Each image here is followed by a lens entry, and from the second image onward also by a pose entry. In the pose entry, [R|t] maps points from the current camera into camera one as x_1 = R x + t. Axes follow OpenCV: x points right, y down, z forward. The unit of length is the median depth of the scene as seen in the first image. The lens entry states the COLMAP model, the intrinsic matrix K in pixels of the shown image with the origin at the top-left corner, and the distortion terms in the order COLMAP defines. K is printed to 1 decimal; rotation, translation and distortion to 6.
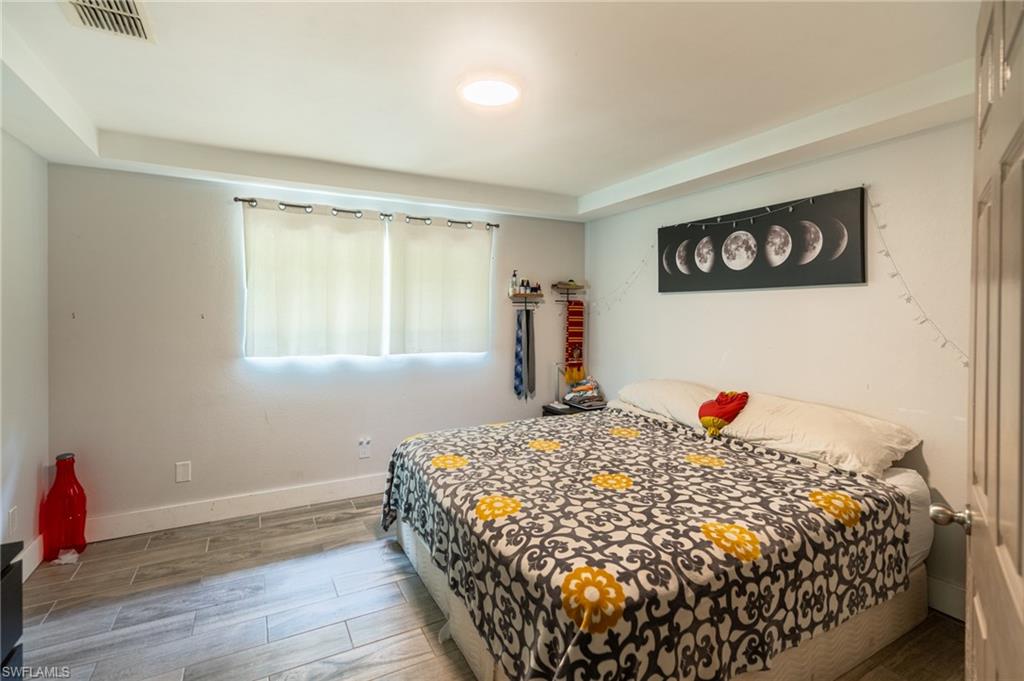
lens RADIAL K [[476.3, 0, 501.4], [0, 476.3, 311.9], [0, 0, 1]] dist [-0.003660, 0.001155]
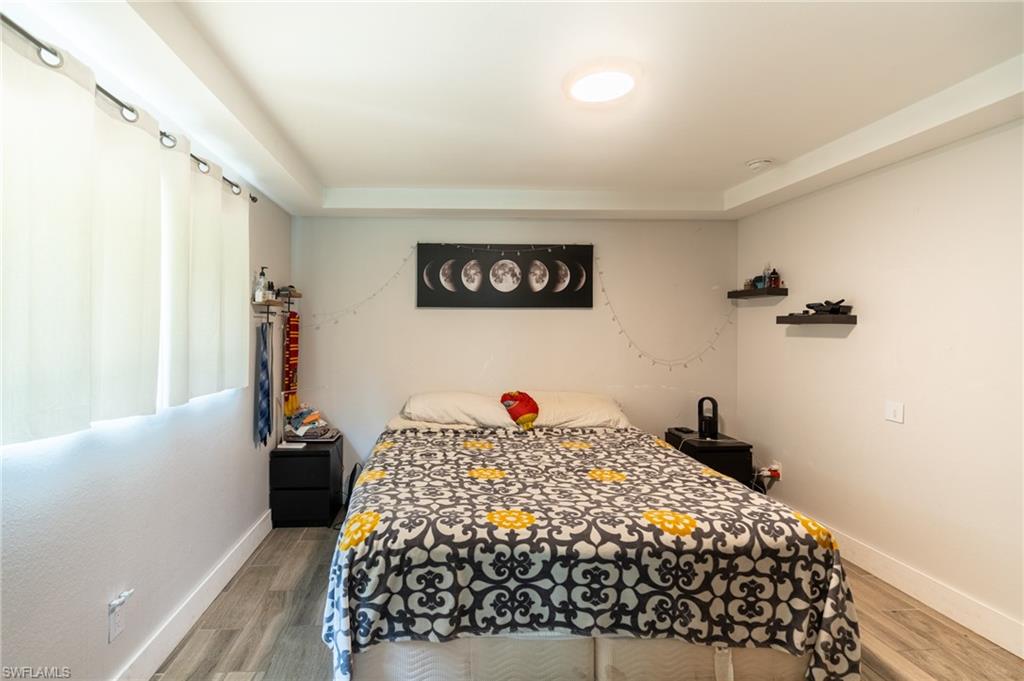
lens RADIAL K [[460.2, 0, 509.5], [0, 460.2, 331.7], [0, 0, 1]] dist [-0.002893, 0.000099]
pose [[0.429349, -0.005996, 0.903119, -0.617505], [-0.002529, 0.999966, 0.007842, 0.004852], [-0.903135, -0.005651, 0.429320, 0.540004]]
